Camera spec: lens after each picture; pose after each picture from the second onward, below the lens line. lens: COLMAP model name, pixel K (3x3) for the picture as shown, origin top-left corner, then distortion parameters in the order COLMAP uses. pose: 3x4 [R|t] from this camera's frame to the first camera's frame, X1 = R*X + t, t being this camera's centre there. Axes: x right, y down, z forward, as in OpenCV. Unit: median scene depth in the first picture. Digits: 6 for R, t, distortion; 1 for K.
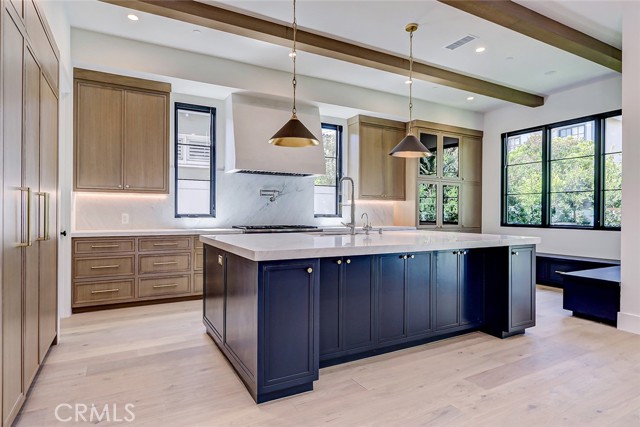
lens RADIAL K [[365.4, 0, 323.2], [0, 365.4, 216.6], [0, 0, 1]] dist [0.006170, 0.001891]
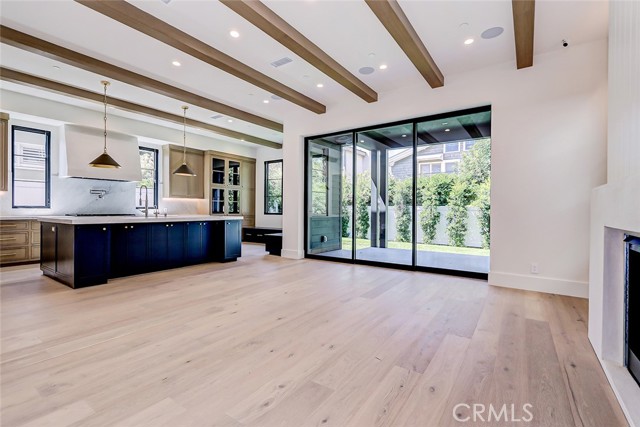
lens RADIAL K [[295.2, 0, 322.5], [0, 295.2, 212.1], [0, 0, 1]] dist [0.011666, -0.003335]
pose [[0.899814, -0.002307, 0.436269, 0.149386], [0.001370, 0.999996, 0.002461, 0.015844], [-0.436273, -0.001617, 0.899813, -0.491739]]
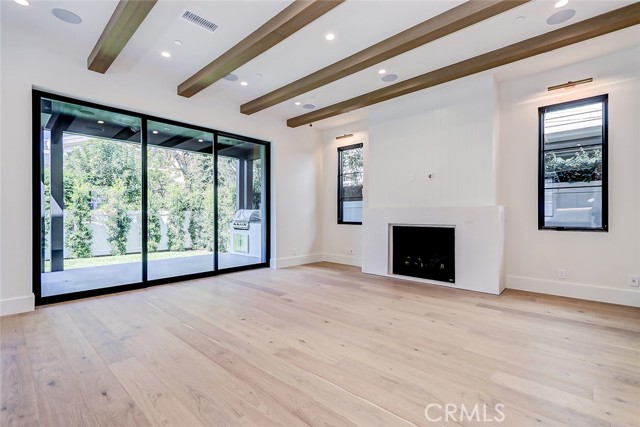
lens RADIAL K [[295.2, 0, 315.9], [0, 295.2, 216.3], [0, 0, 1]] dist [0.011666, -0.003335]
pose [[-0.302022, -0.012517, 0.953219, -0.216583], [0.005430, 0.999875, 0.014850, -0.004485], [-0.953286, 0.009661, -0.301916, 0.191321]]
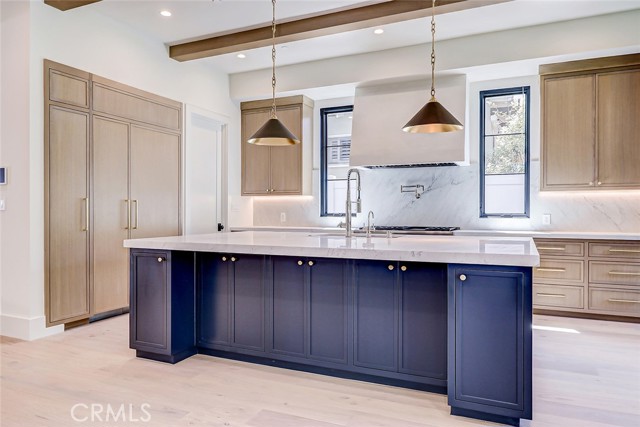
lens RADIAL K [[428.3, 0, 321.6], [0, 428.3, 214.4], [0, 0, 1]] dist [0.016629, 0.006314]
pose [[0.596983, 0.001189, -0.802253, 0.544860], [-0.005574, 0.999981, -0.002666, 0.000234], [0.802234, 0.006064, 0.596979, 0.226859]]
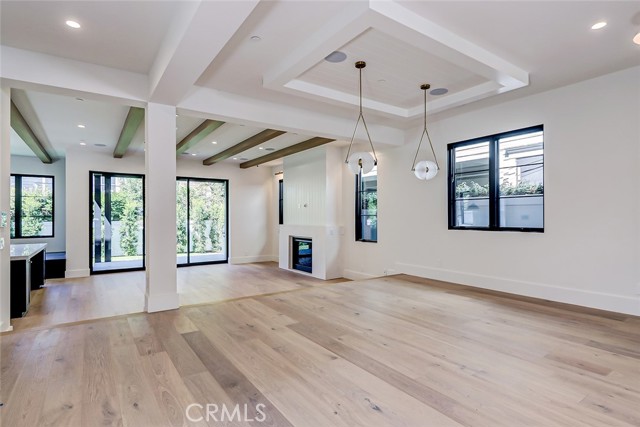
lens RADIAL K [[336.6, 0, 318.0], [0, 336.6, 212.2], [0, 0, 1]] dist [0.006574, -0.001925]
pose [[-0.090751, 0.006919, 0.995850, -1.030102], [0.008861, 0.999942, -0.006140, -0.067973], [-0.995834, 0.008267, -0.090807, -0.309051]]
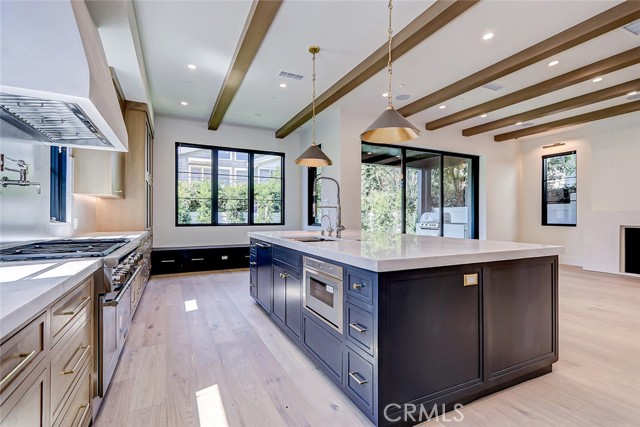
lens RADIAL K [[295.2, 0, 317.3], [0, 295.2, 213.8], [0, 0, 1]] dist [0.011666, -0.003335]
pose [[0.059381, 0.002395, 0.998233, -0.472050], [0.005535, 0.999981, -0.002729, -0.008119], [-0.998220, 0.005687, 0.059366, 0.663684]]
